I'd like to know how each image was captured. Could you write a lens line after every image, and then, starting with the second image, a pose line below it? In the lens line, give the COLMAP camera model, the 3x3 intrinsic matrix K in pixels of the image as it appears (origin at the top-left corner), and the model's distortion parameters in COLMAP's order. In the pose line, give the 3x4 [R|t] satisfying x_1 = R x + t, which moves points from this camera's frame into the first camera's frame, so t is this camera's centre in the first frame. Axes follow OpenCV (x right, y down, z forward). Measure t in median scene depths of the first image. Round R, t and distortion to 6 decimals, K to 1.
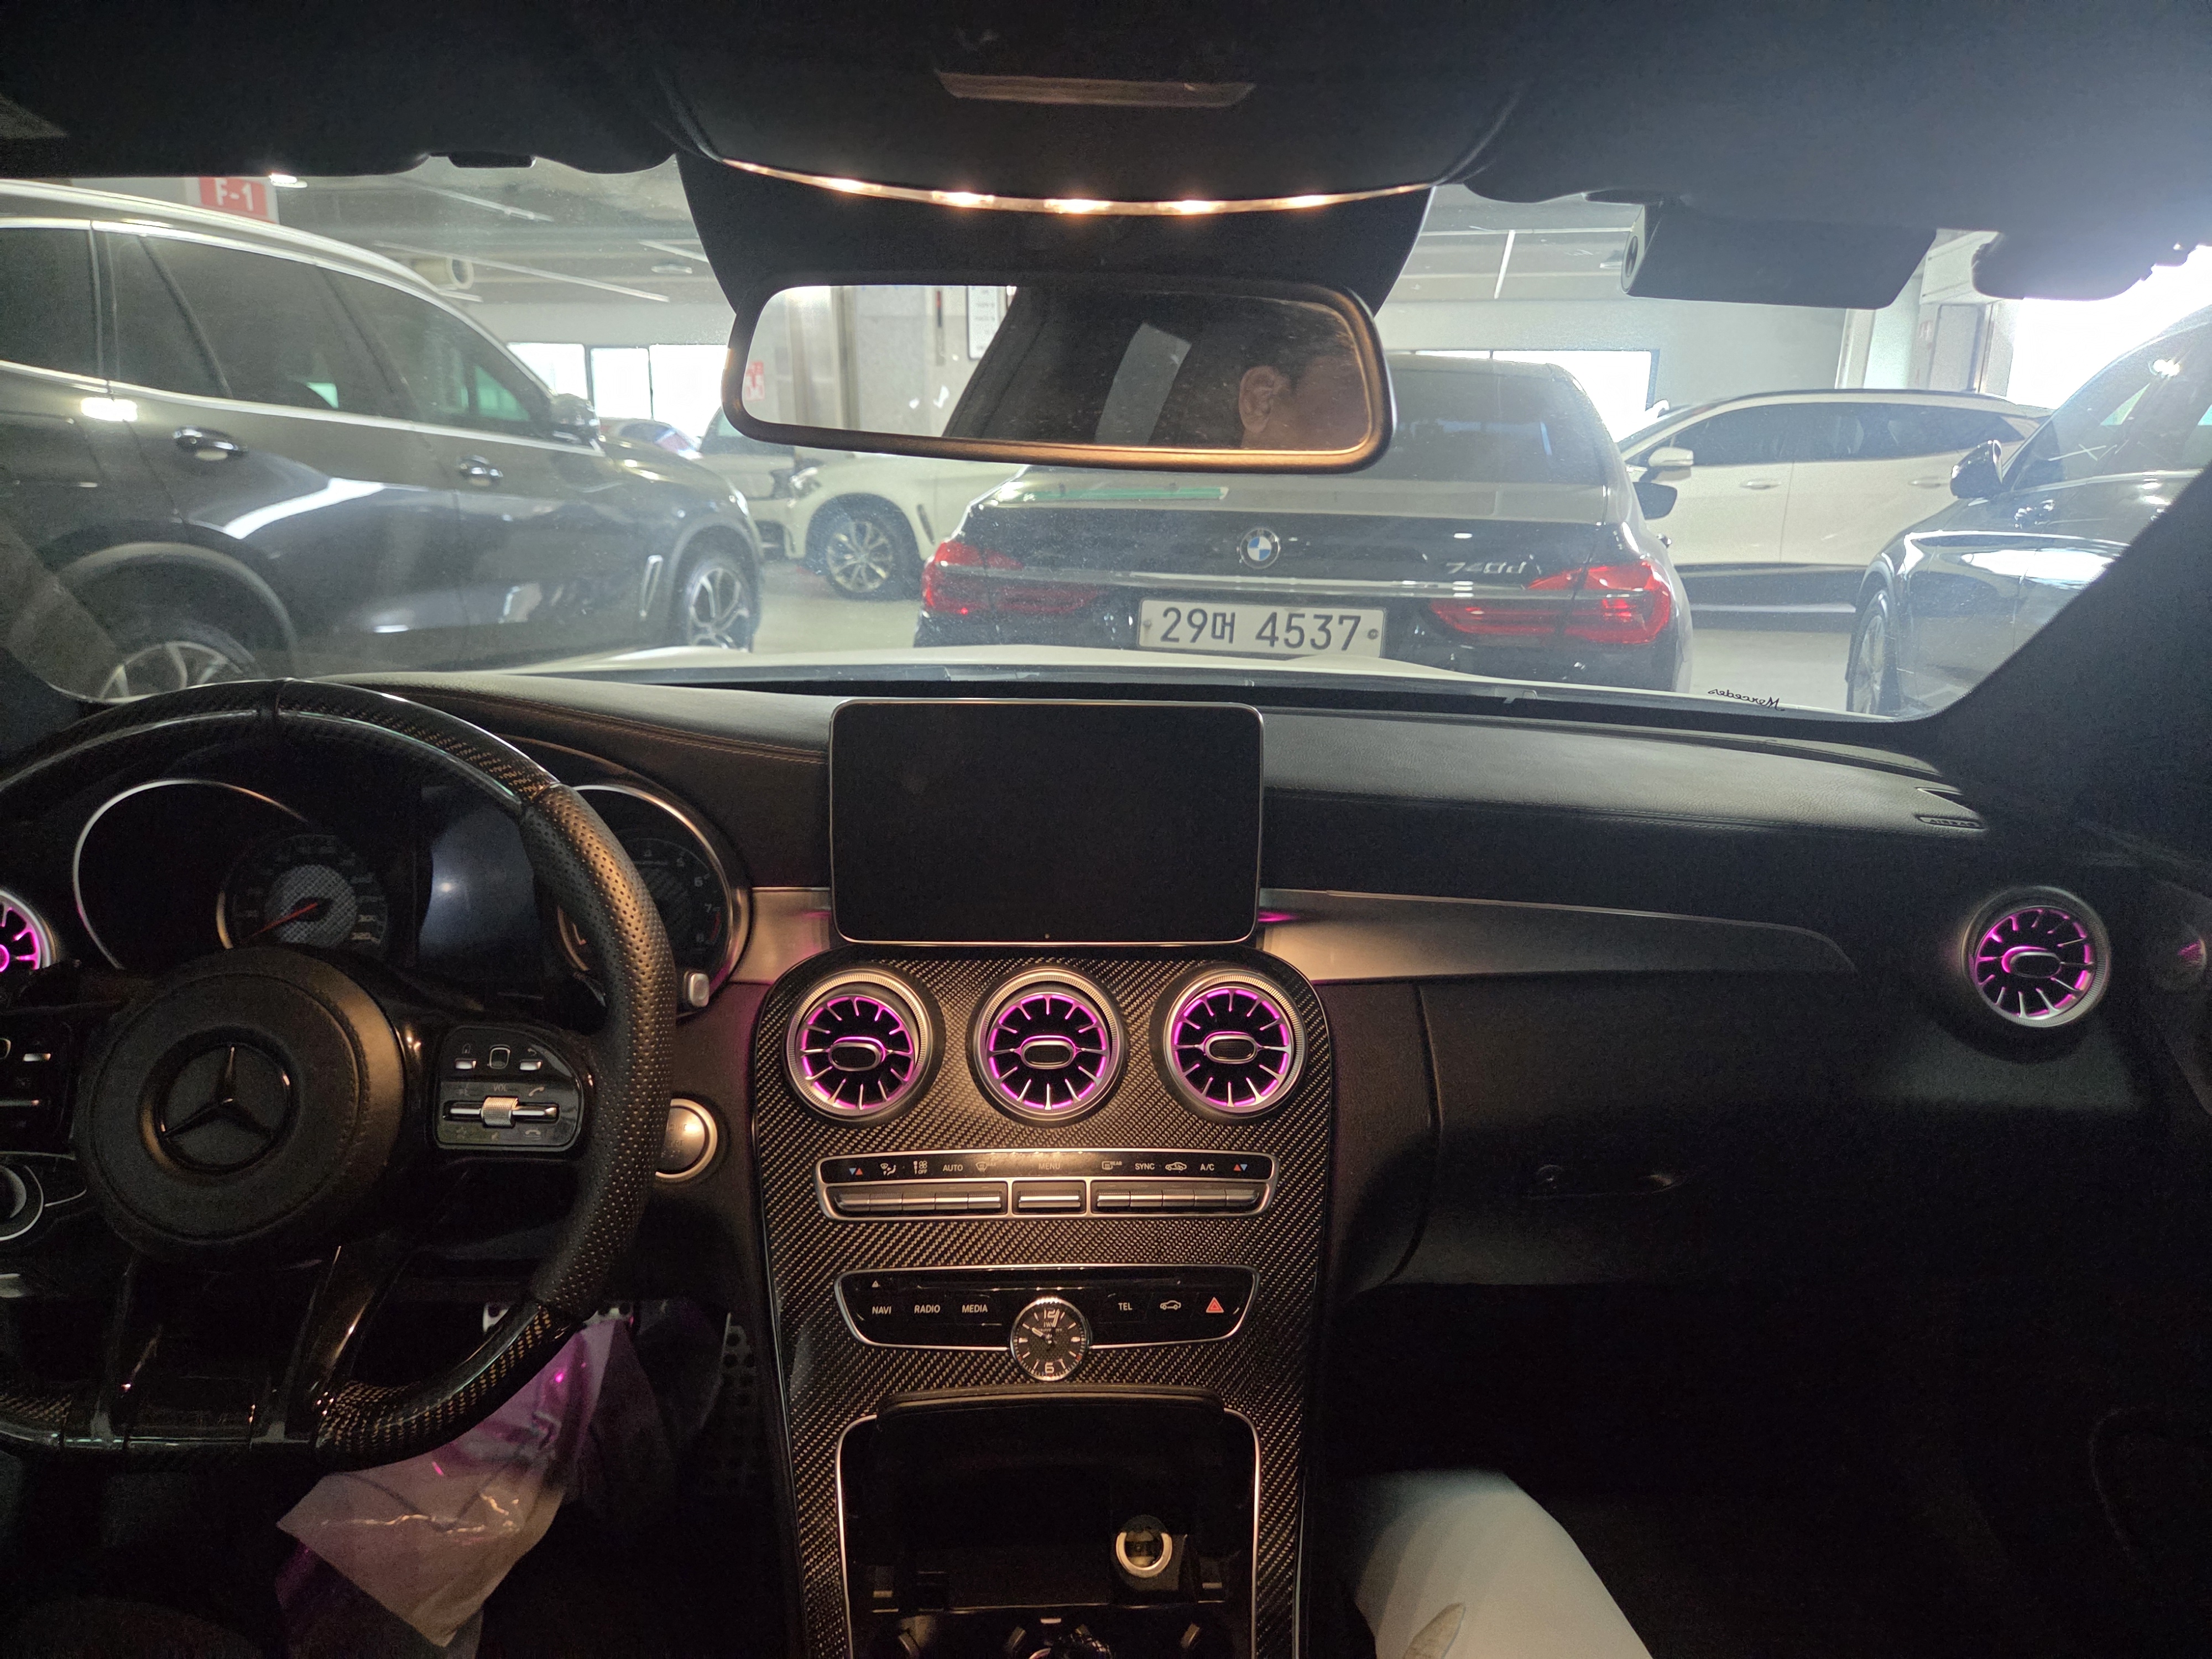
lens RADIAL K [[1485.6, 0, 1088.2], [0, 1485.6, 834.0], [0, 0, 1]] dist [0.058905, -0.057416]
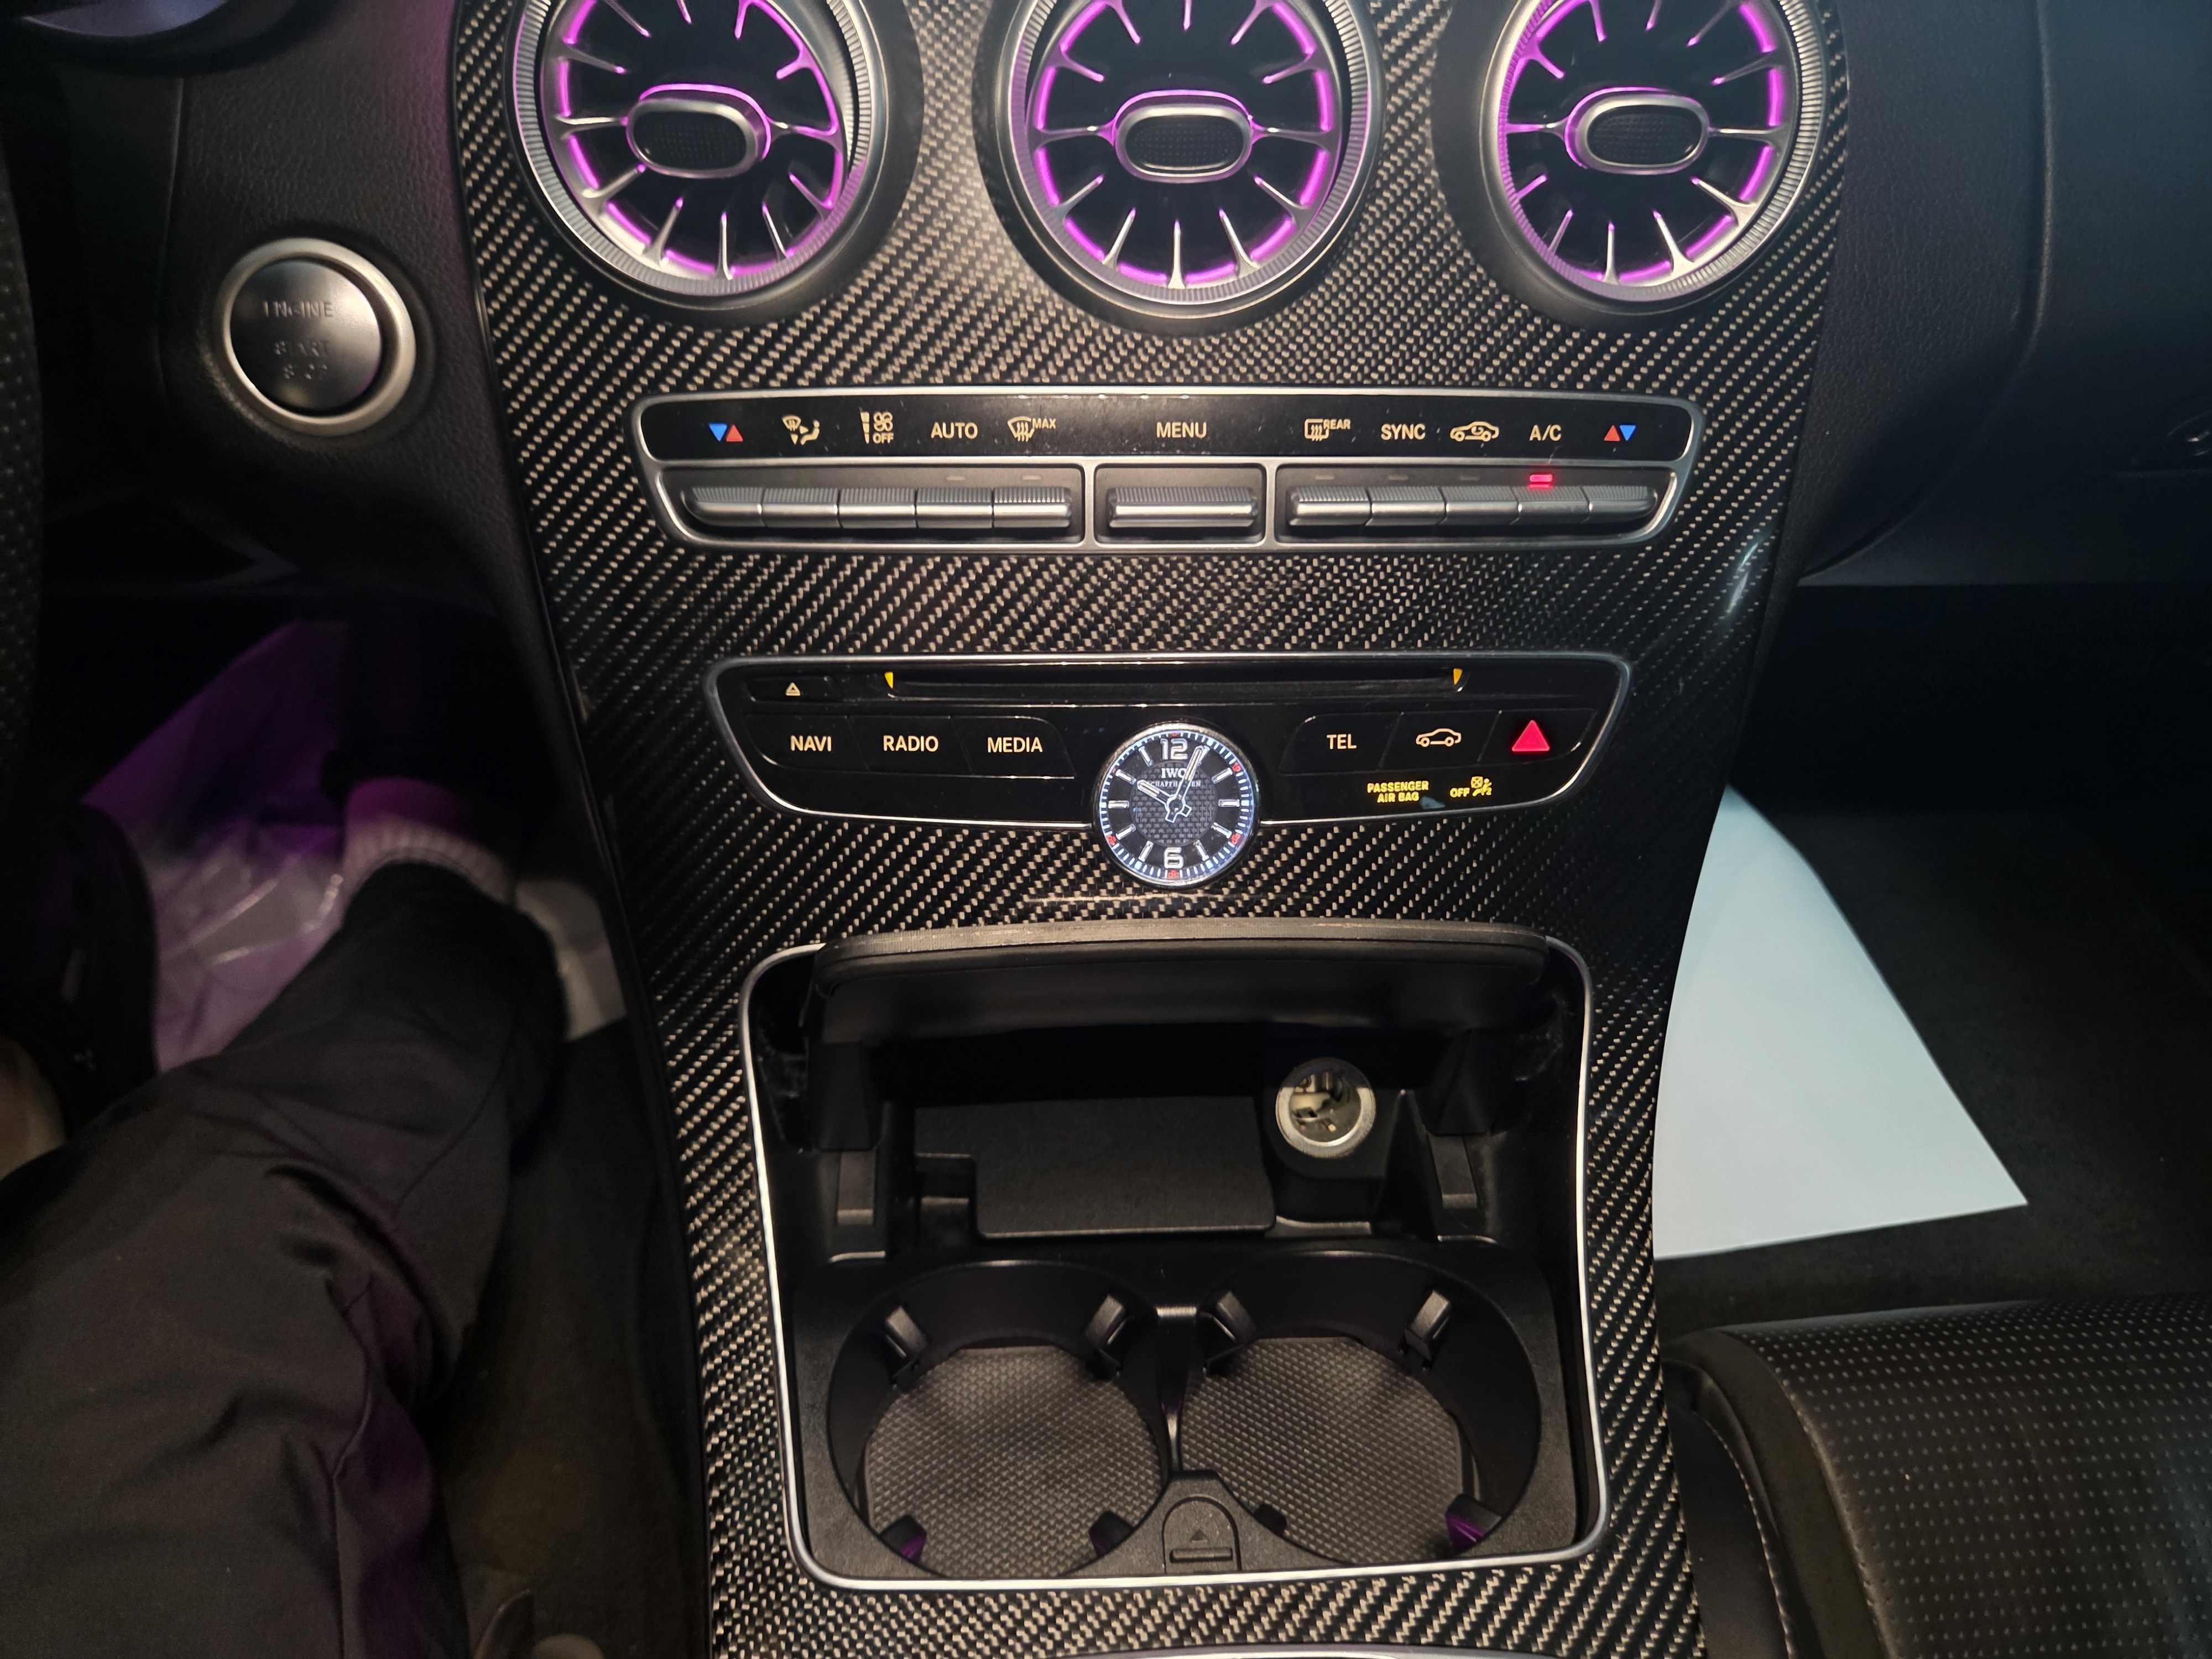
lens RADIAL K [[1527.5, 0, 1106.0], [0, 1527.5, 829.5], [0, 0, 1]] dist [0.066073, -0.060436]
pose [[0.999898, 0.012699, 0.006553, -0.048218], [-0.014254, 0.853957, 0.520148, 0.091667], [0.001009, -0.520188, 0.854051, 0.559520]]
